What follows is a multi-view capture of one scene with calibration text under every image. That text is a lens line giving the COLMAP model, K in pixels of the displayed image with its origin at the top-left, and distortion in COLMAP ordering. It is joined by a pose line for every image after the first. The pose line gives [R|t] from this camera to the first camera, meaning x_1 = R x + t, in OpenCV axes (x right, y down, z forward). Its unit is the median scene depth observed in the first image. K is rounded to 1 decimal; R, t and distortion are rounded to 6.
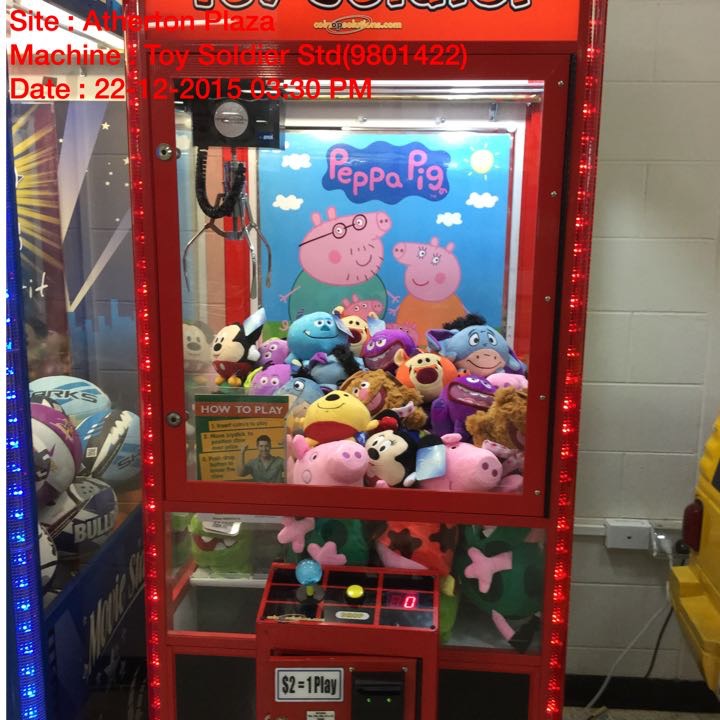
lens RADIAL K [[847.1, 0, 344.1], [0, 847.1, 360.5], [0, 0, 1]] dist [0.155028, -0.427555]
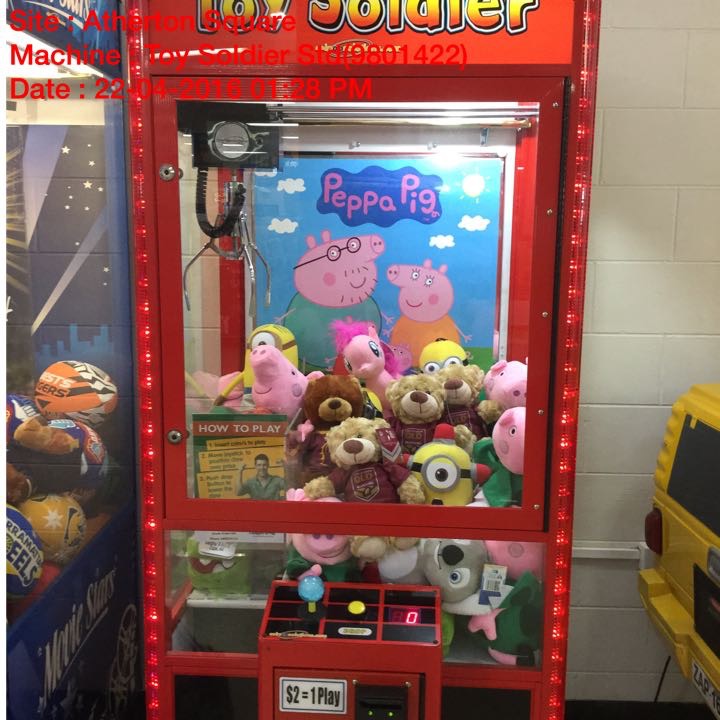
lens RADIAL K [[847.1, 0, 344.1], [0, 847.1, 360.5], [0, 0, 1]] dist [0.155028, -0.427555]
pose [[0.999746, -0.004032, 0.022185, -0.019080], [0.004860, 0.999288, -0.037403, 0.015461], [-0.022019, 0.037502, 0.999054, -0.008139]]
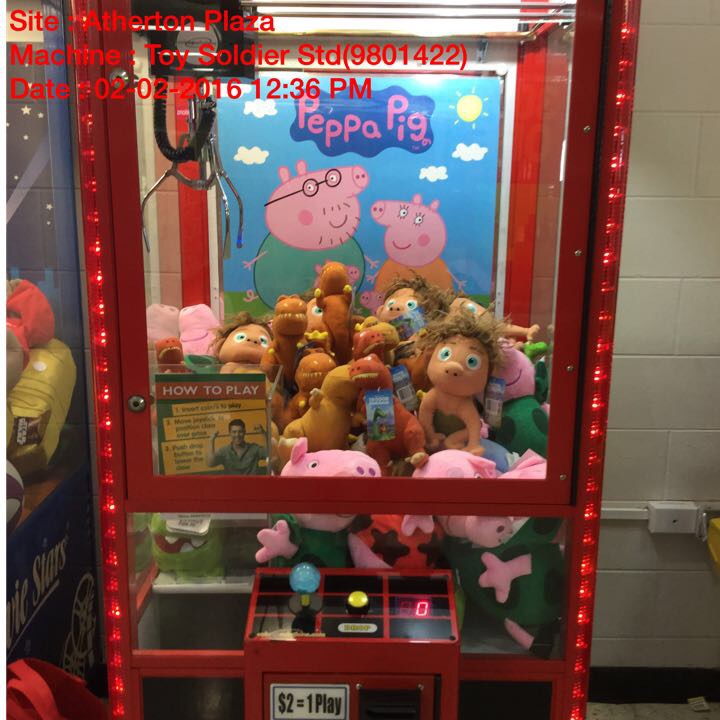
lens RADIAL K [[847.1, 0, 344.1], [0, 847.1, 360.5], [0, 0, 1]] dist [0.155028, -0.427555]
pose [[0.996632, -0.019155, 0.079739, -0.053144], [0.017363, 0.999582, 0.023105, 0.009566], [-0.080148, -0.021643, 0.996548, 0.125488]]
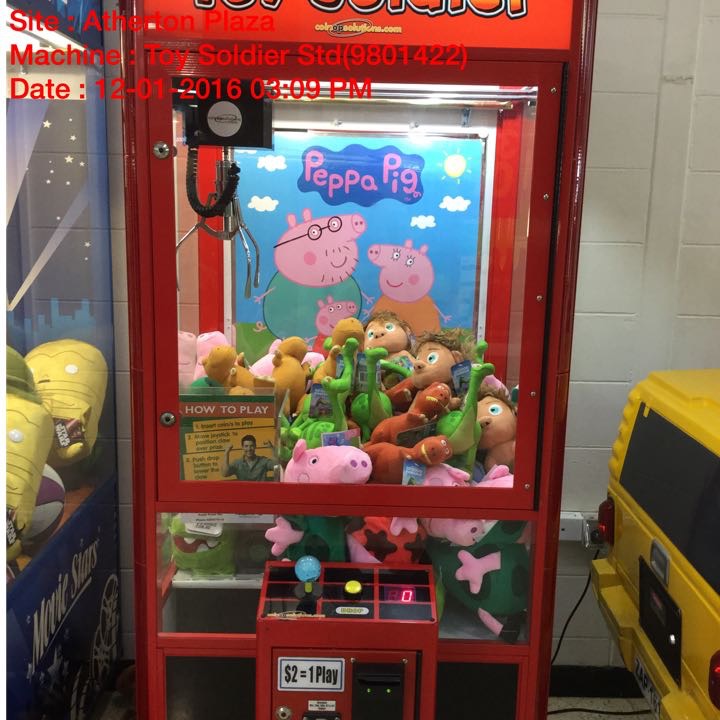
lens RADIAL K [[847.1, 0, 344.1], [0, 847.1, 360.5], [0, 0, 1]] dist [0.155028, -0.427555]
pose [[0.996316, -0.003969, 0.085667, -0.068155], [0.004508, 0.999971, -0.006094, 0.006679], [-0.085640, 0.006458, 0.996305, -0.006984]]
